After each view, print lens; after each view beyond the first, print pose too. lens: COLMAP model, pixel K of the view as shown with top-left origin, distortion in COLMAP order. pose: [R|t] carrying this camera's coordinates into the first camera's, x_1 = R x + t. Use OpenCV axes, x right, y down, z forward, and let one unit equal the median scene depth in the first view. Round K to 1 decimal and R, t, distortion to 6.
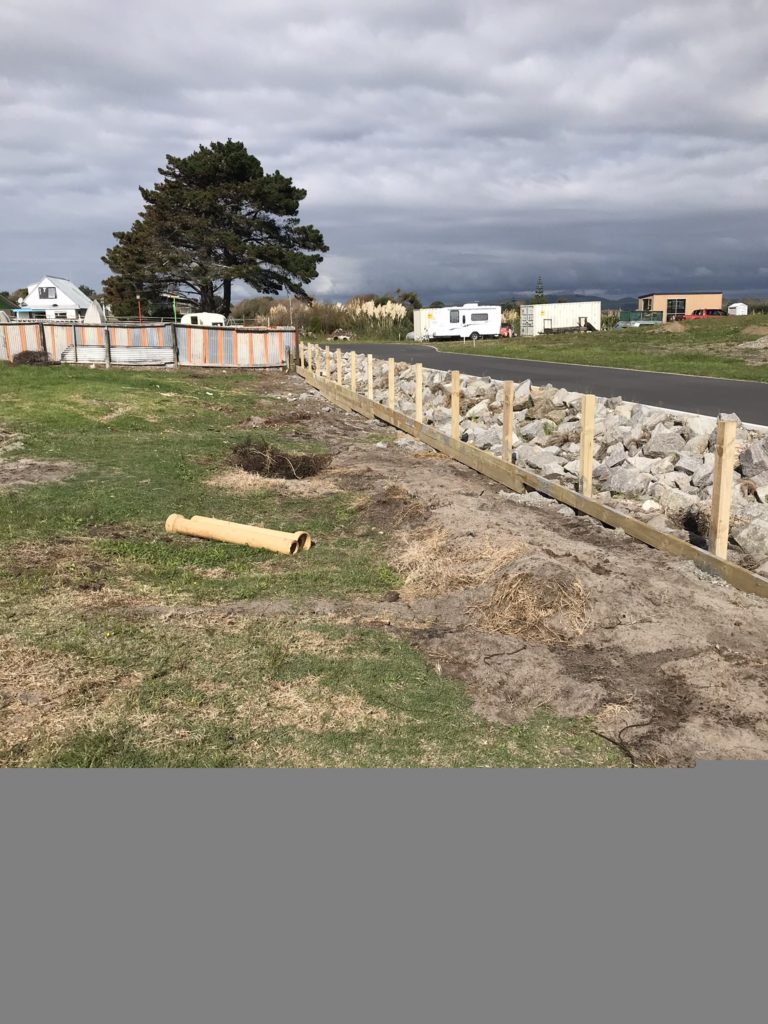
lens RADIAL K [[853.4, 0, 367.1], [0, 853.4, 519.7], [0, 0, 1]] dist [0.057135, -0.034633]
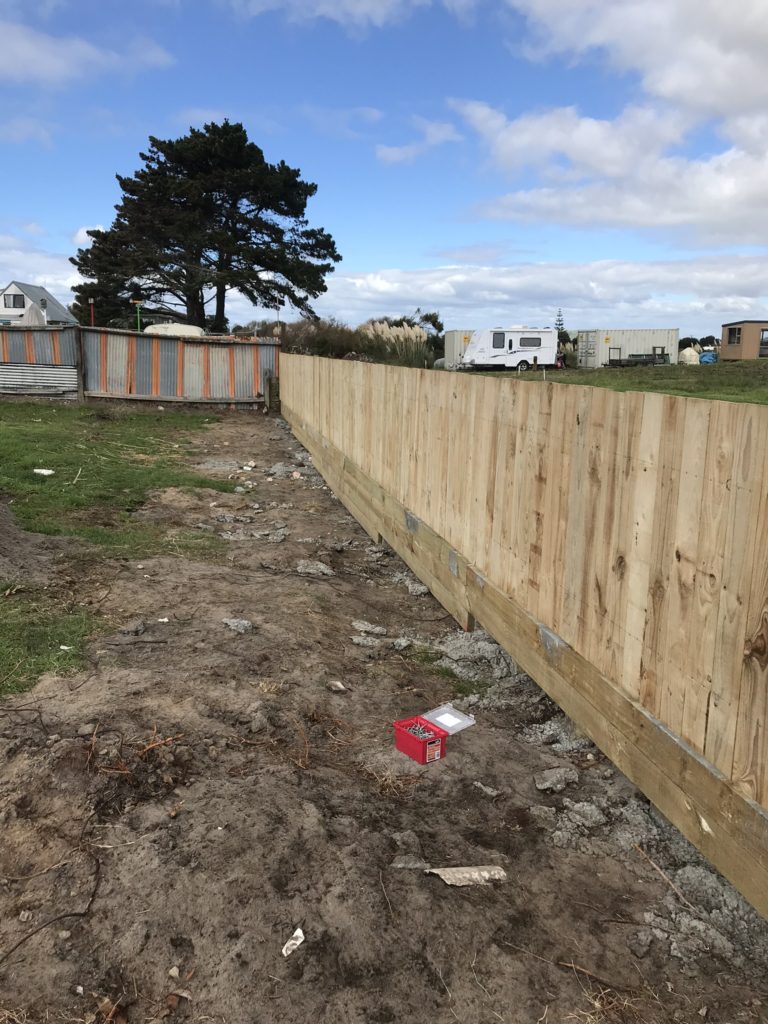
lens RADIAL K [[853.4, 0, 360.1], [0, 853.4, 518.9], [0, 0, 1]] dist [0.057135, -0.034633]
pose [[0.999292, 0.035369, -0.012827, -0.007569], [-0.035752, 0.998878, -0.031057, -0.038639], [0.011714, 0.031493, 0.999435, 0.189422]]
